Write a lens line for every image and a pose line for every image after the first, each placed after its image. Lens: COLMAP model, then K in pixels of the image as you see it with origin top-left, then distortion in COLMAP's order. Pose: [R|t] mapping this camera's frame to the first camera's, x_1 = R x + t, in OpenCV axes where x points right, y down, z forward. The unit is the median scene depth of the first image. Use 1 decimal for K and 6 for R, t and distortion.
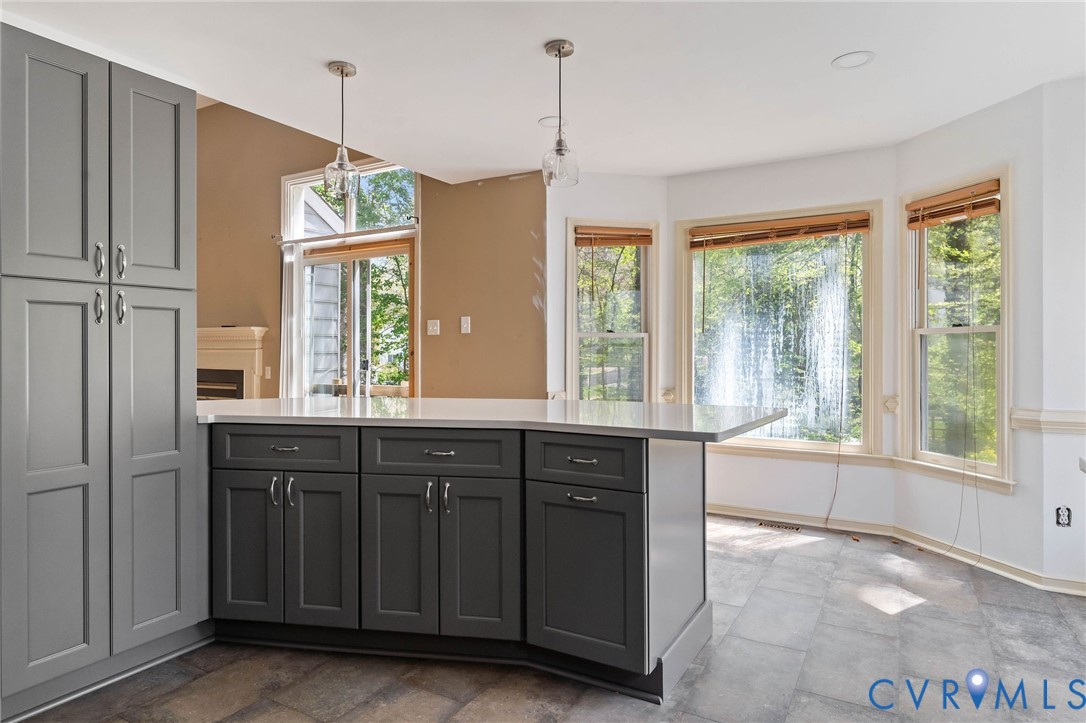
lens RADIAL K [[630.8, 0, 545.1], [0, 630.8, 348.7], [0, 0, 1]] dist [-0.002048, -0.000796]
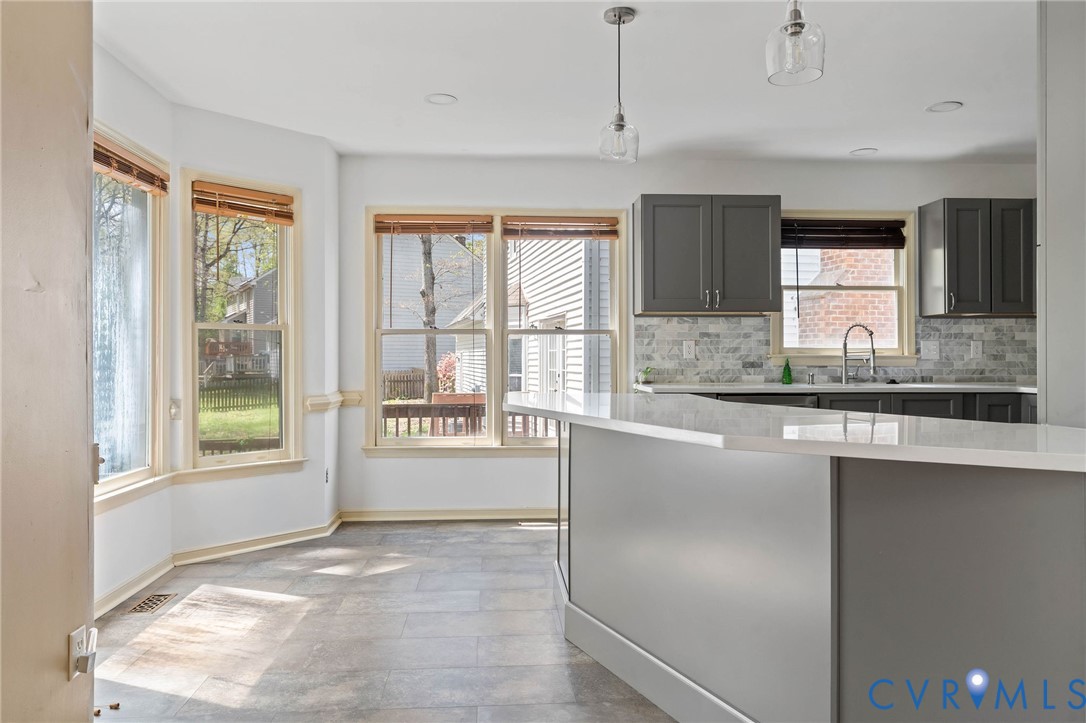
lens RADIAL K [[778.8, 0, 536.3], [0, 778.8, 356.4], [0, 0, 1]] dist [0.002625, -0.000265]
pose [[-0.547167, 0.002757, 0.837019, -0.568253], [-0.001660, 0.999989, -0.004378, 0.020279], [-0.837022, -0.003785, -0.547157, 1.132693]]
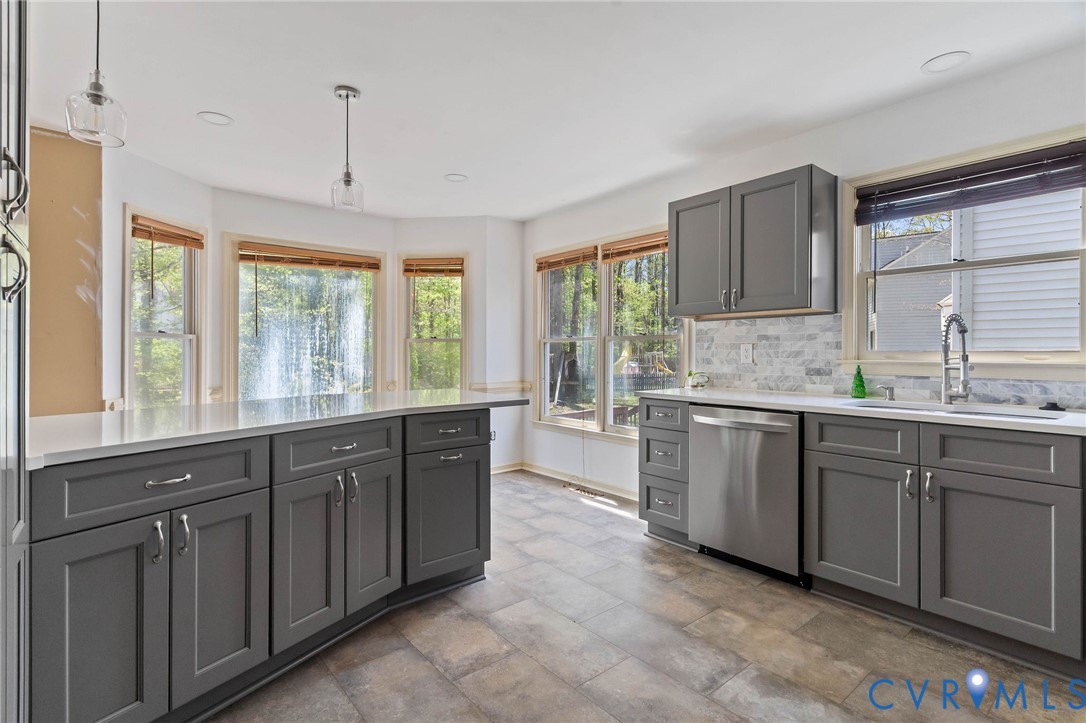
lens RADIAL K [[518.5, 0, 537.1], [0, 518.5, 352.1], [0, 0, 1]] dist [0.002684, -0.000917]
pose [[0.353355, 0.000855, 0.935489, -0.493267], [-0.003217, 0.999995, 0.000302, 0.001041], [-0.935484, -0.003116, 0.353356, 0.215972]]
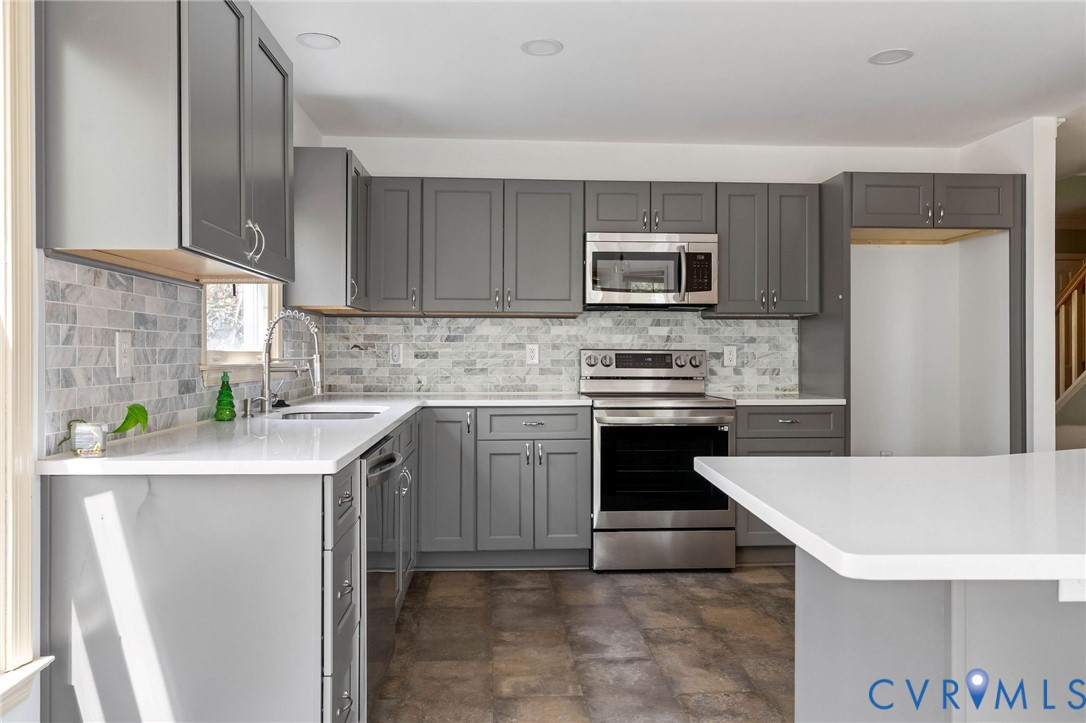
lens RADIAL K [[778.8, 0, 539.8], [0, 778.8, 357.8], [0, 0, 1]] dist [0.002625, -0.000265]
pose [[-0.832003, 0.010693, -0.554668, 0.450601], [0.009958, 0.999941, 0.004341, 0.004721], [0.554681, -0.001912, -0.832061, 0.783393]]
